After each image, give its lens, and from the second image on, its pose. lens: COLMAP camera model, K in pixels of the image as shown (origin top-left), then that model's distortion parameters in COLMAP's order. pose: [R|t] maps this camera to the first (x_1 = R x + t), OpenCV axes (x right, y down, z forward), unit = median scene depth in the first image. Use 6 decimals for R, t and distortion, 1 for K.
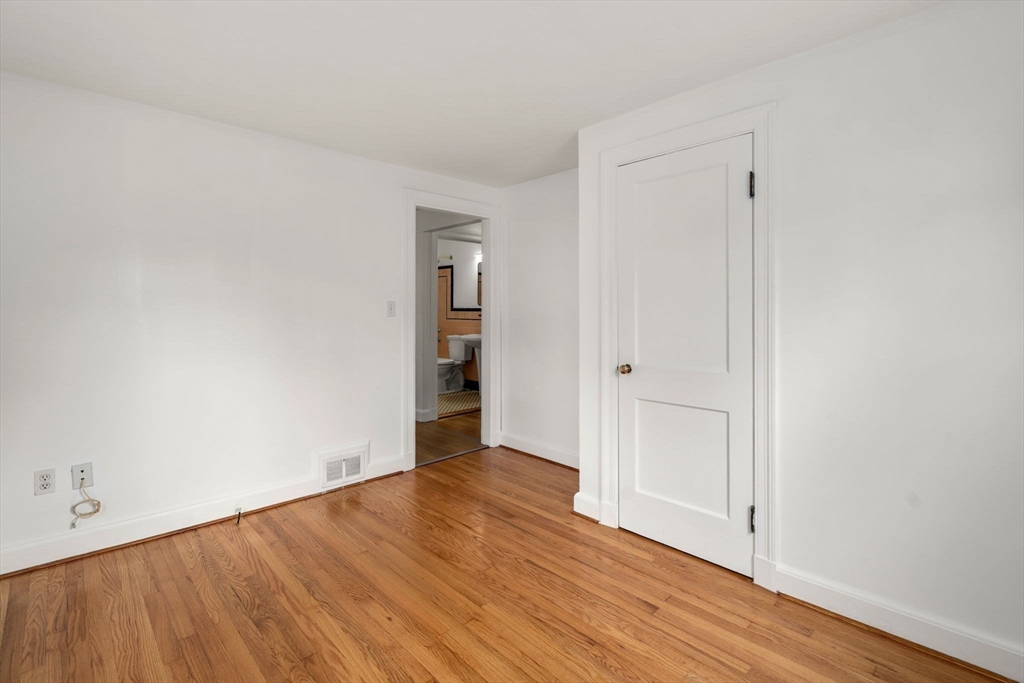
lens RADIAL K [[473.2, 0, 515.7], [0, 473.2, 314.0], [0, 0, 1]] dist [-0.000296, -0.000094]
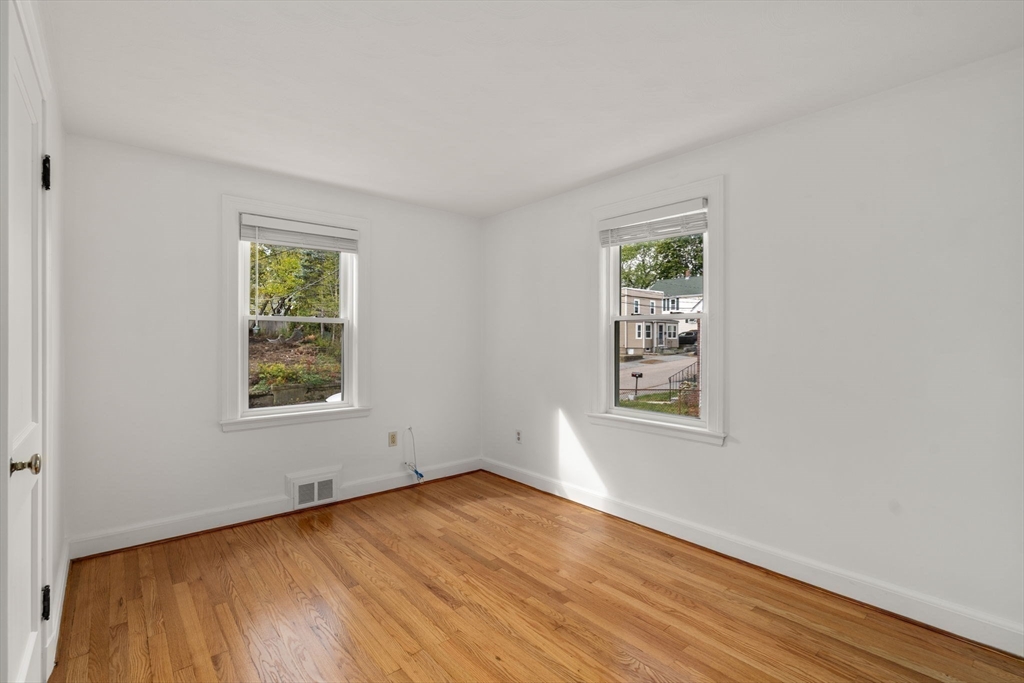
lens RADIAL K [[478.7, 0, 515.8], [0, 478.7, 336.3], [0, 0, 1]] dist [0.000319, 0.000009]
pose [[-0.997988, -0.001836, 0.063375, -0.382831], [-0.002067, 0.999991, -0.003578, -0.005320], [-0.063368, -0.003702, -0.997983, 2.079883]]
